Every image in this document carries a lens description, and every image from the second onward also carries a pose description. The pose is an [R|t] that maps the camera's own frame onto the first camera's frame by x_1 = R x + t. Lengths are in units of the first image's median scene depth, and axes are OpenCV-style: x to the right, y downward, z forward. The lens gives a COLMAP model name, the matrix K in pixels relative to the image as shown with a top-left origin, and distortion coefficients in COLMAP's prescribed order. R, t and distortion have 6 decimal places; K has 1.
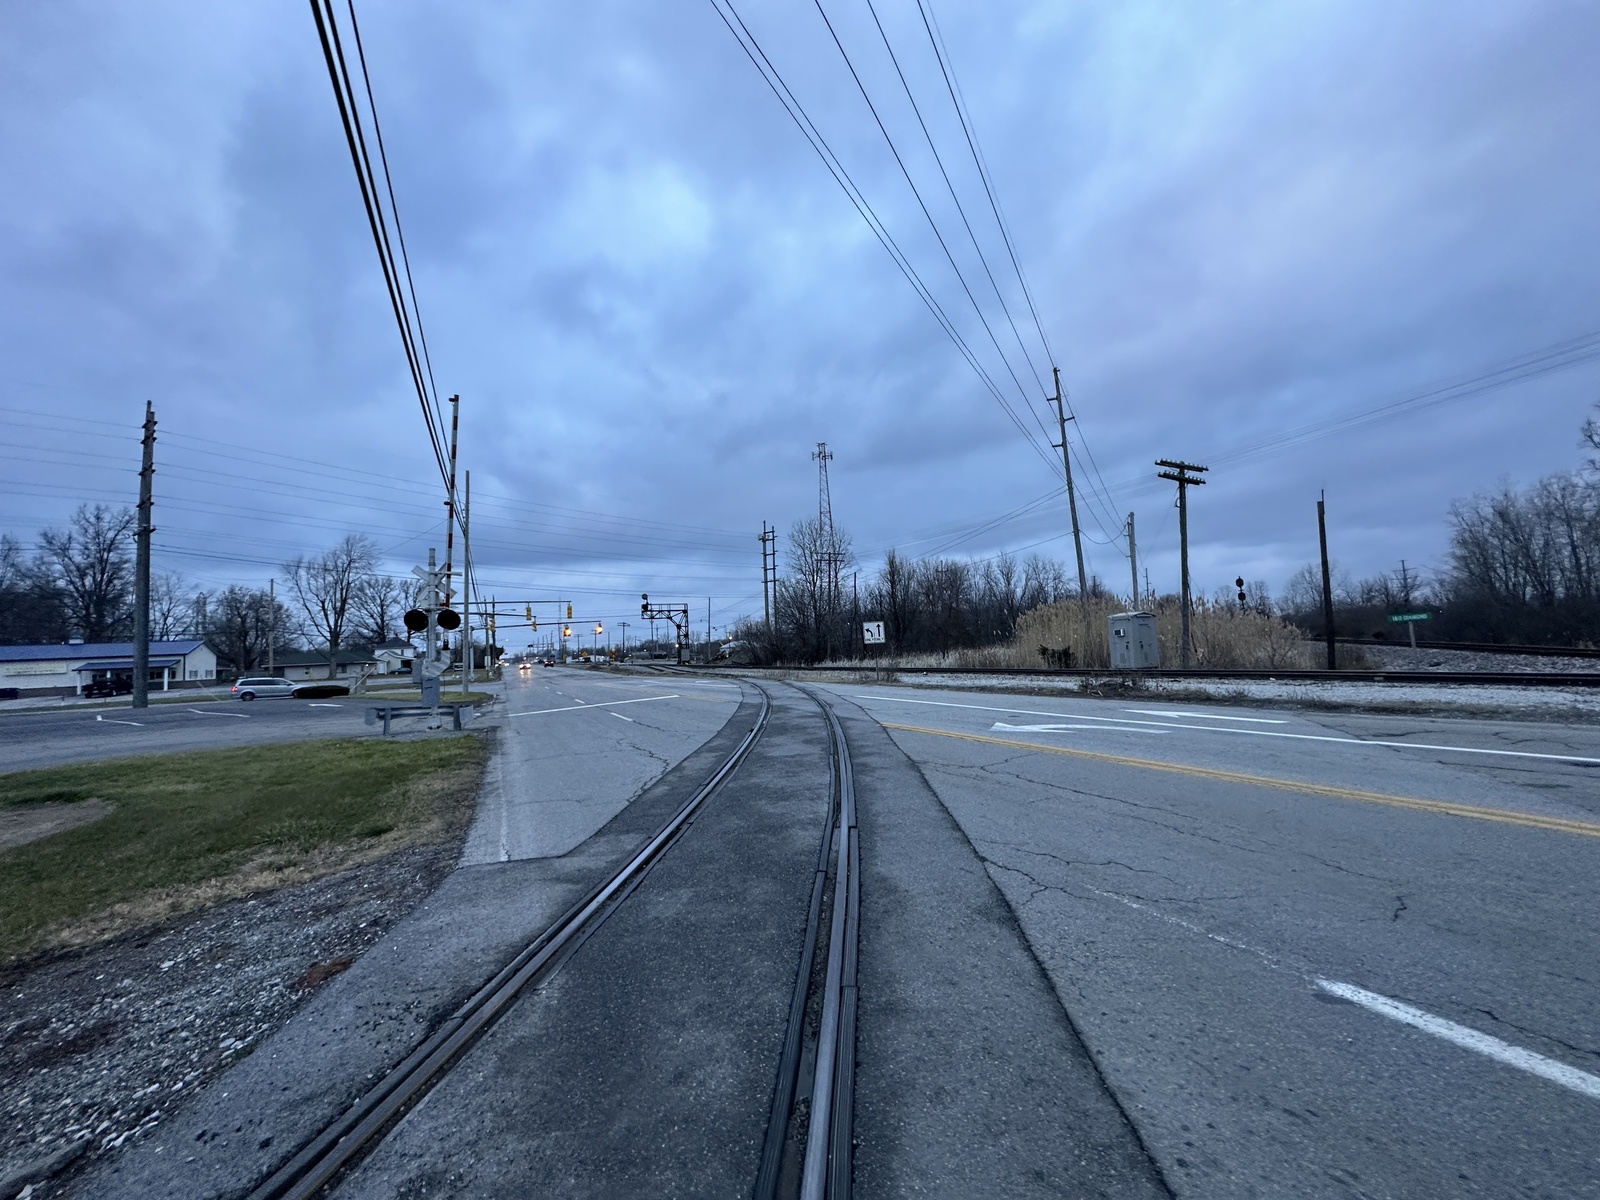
lens RADIAL K [[638.4, 0, 802.7], [0, 638.4, 602.4], [0, 0, 1]] dist [0.000215, -0.001062]
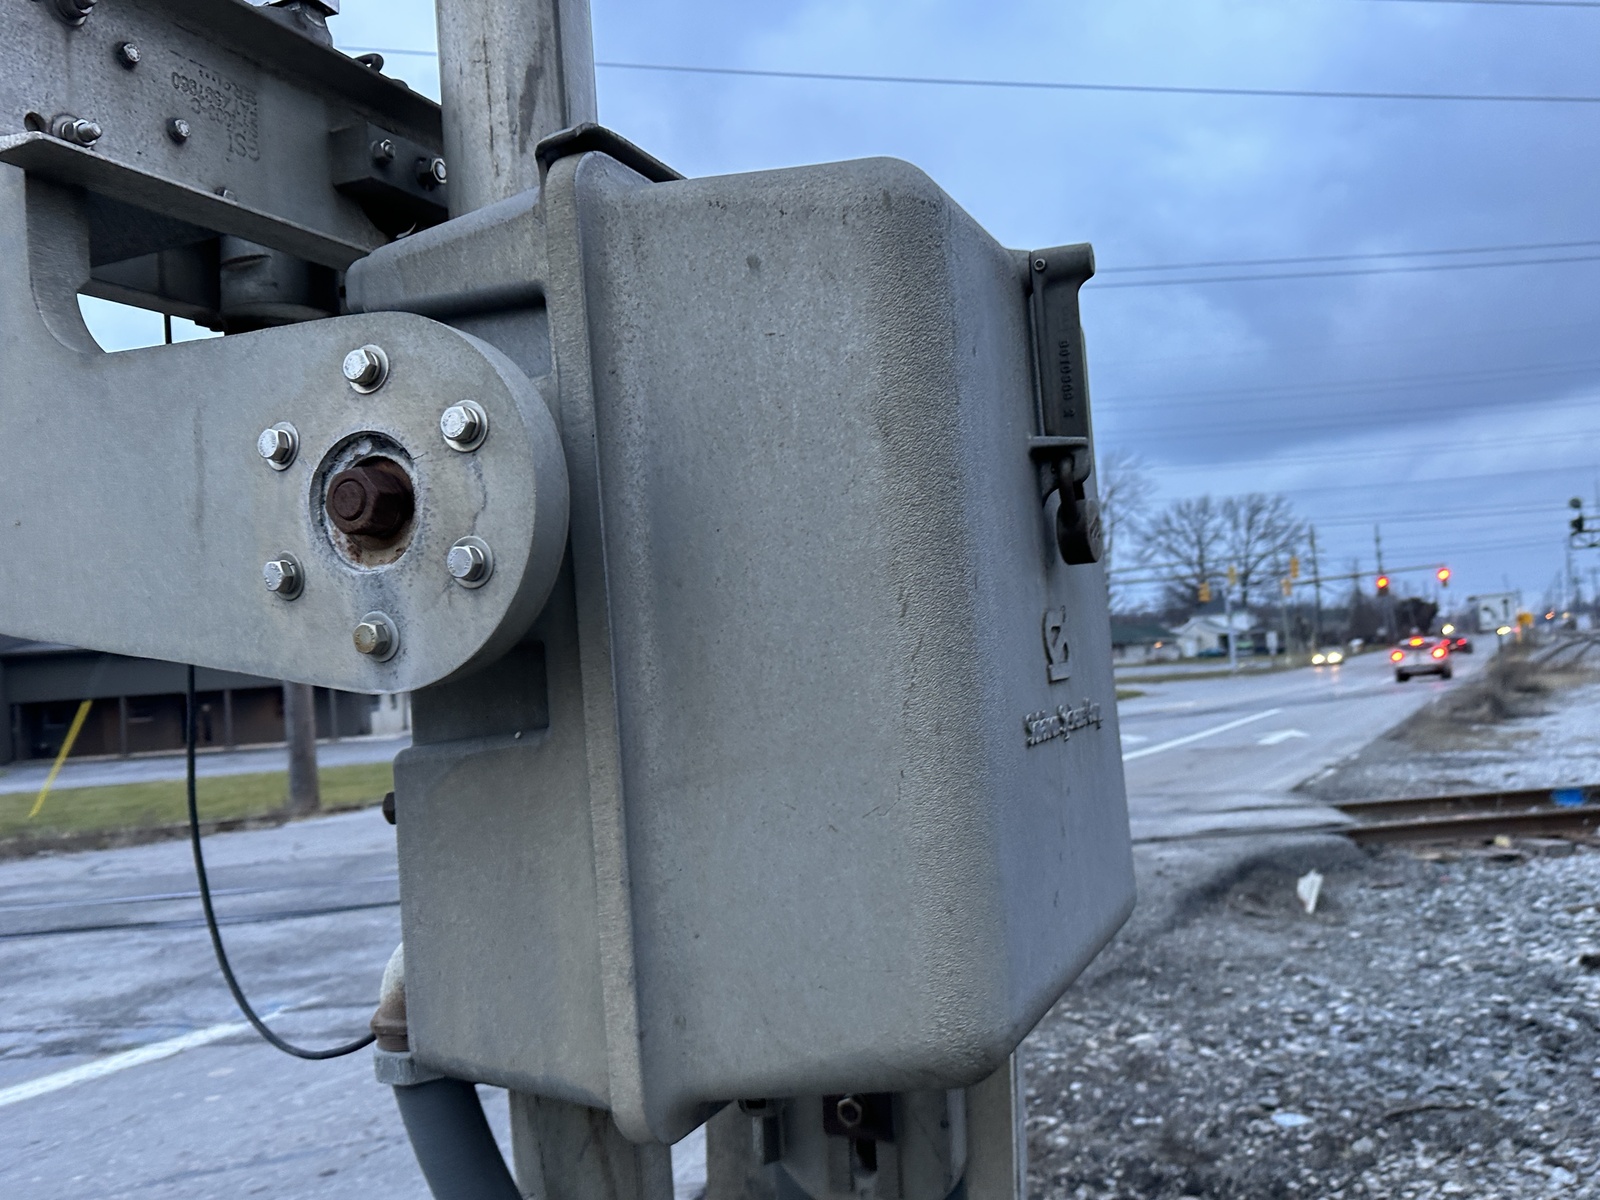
lens RADIAL K [[1298.9, 0, 741.7], [0, 1298.9, 602.9], [0, 0, 1]] dist [-0.017067, -0.011399]
pose [[0.553484, -0.037025, -0.832036, 0.215609], [0.099690, 0.994774, 0.022049, -0.018116], [0.826872, -0.095149, 0.554283, -0.087688]]
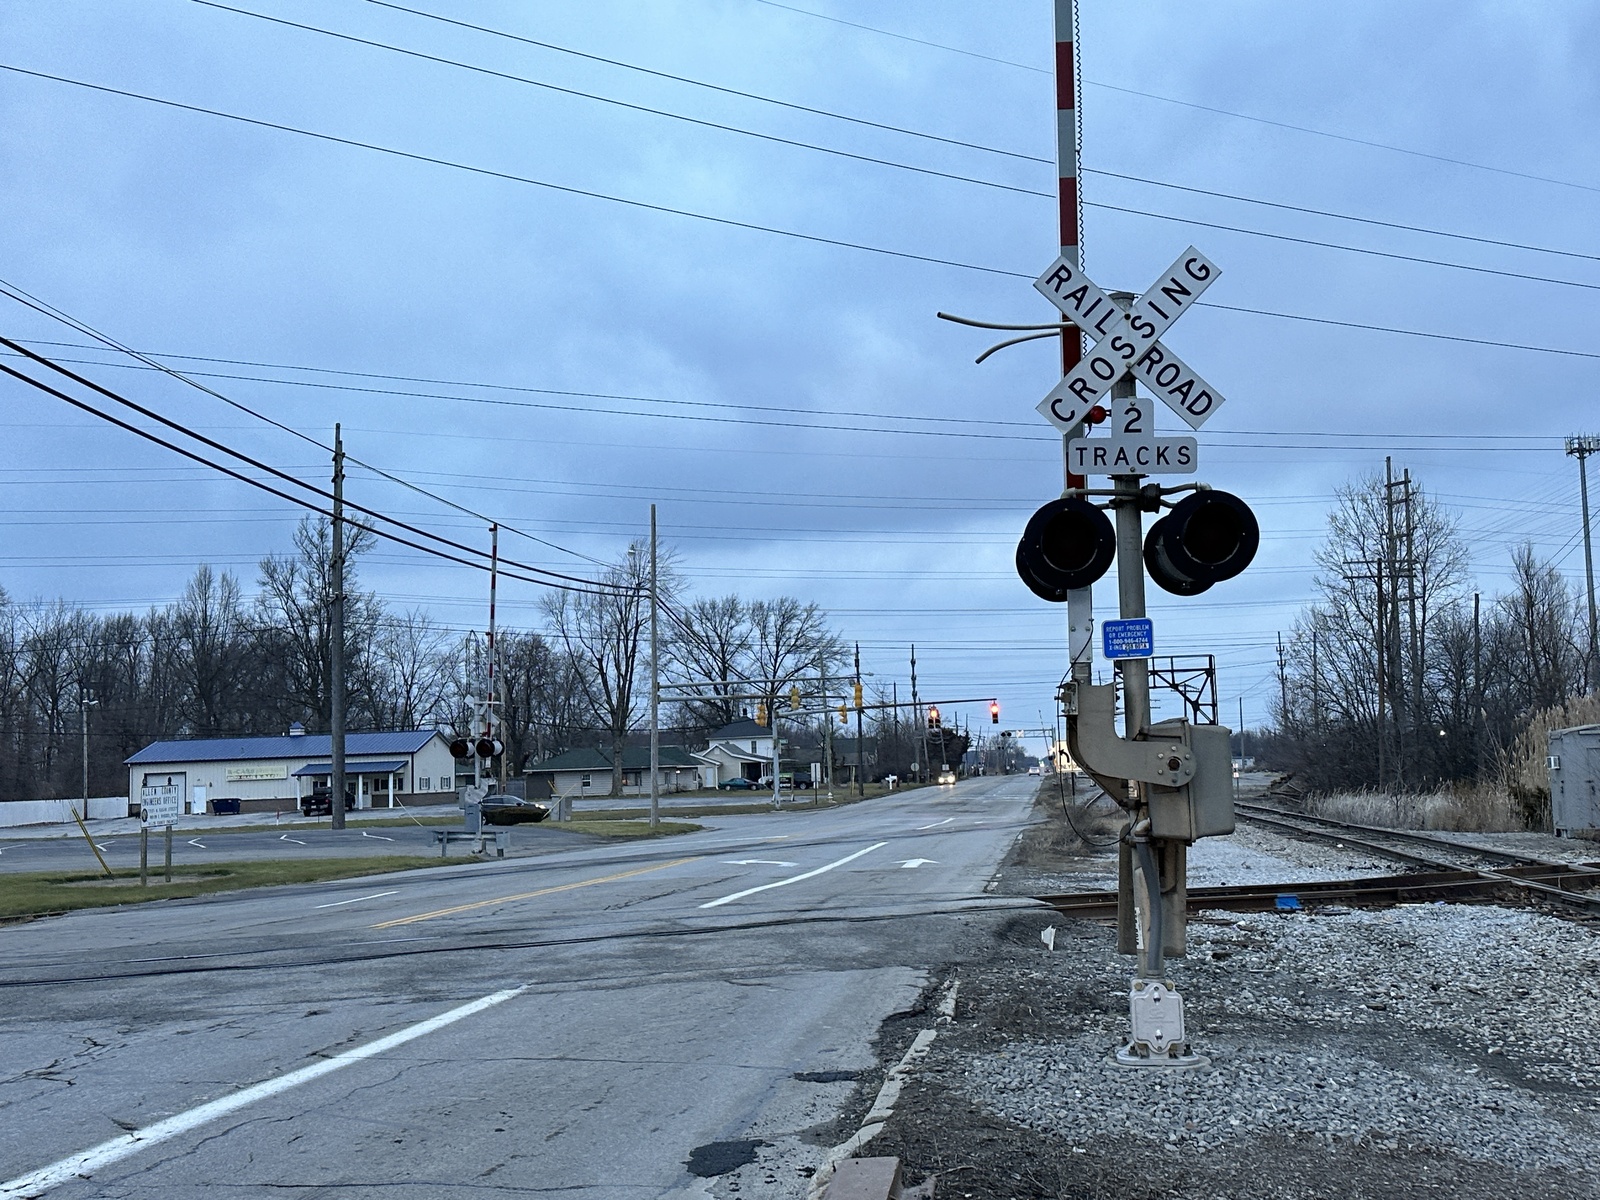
lens RADIAL K [[1706.7, 0, 791.3], [0, 1706.7, 618.3], [0, 0, 1]] dist [0.092663, 0.000000]
pose [[0.832553, -0.027416, -0.553267, 0.244347], [0.030115, 0.999538, -0.004213, -0.027699], [0.553127, -0.013154, 0.832993, -0.181283]]
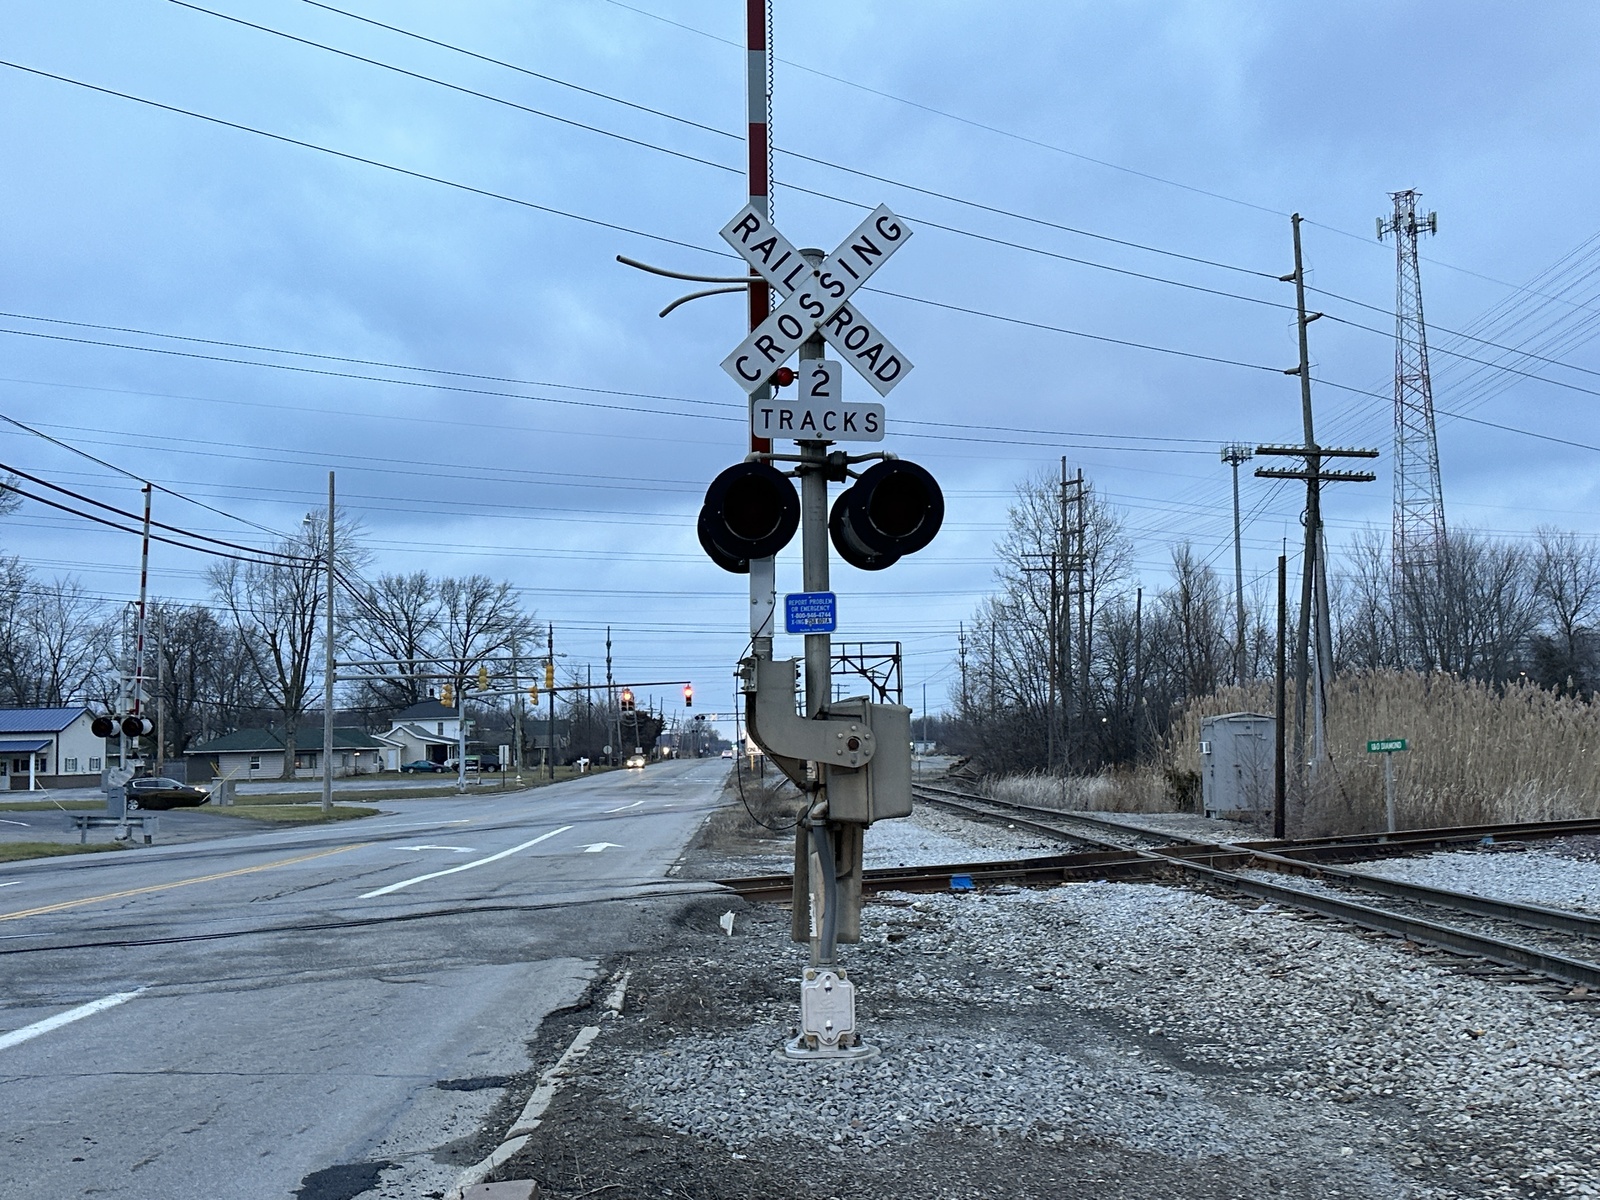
lens RADIAL K [[1706.7, 0, 811.4], [0, 1706.7, 629.1], [0, 0, 1]] dist [0.092663, 0.000000]
pose [[0.921933, -0.000411, -0.387349, 0.242221], [0.006889, 0.999859, 0.015335, -0.026859], [0.387288, -0.016807, 0.921806, -0.174730]]
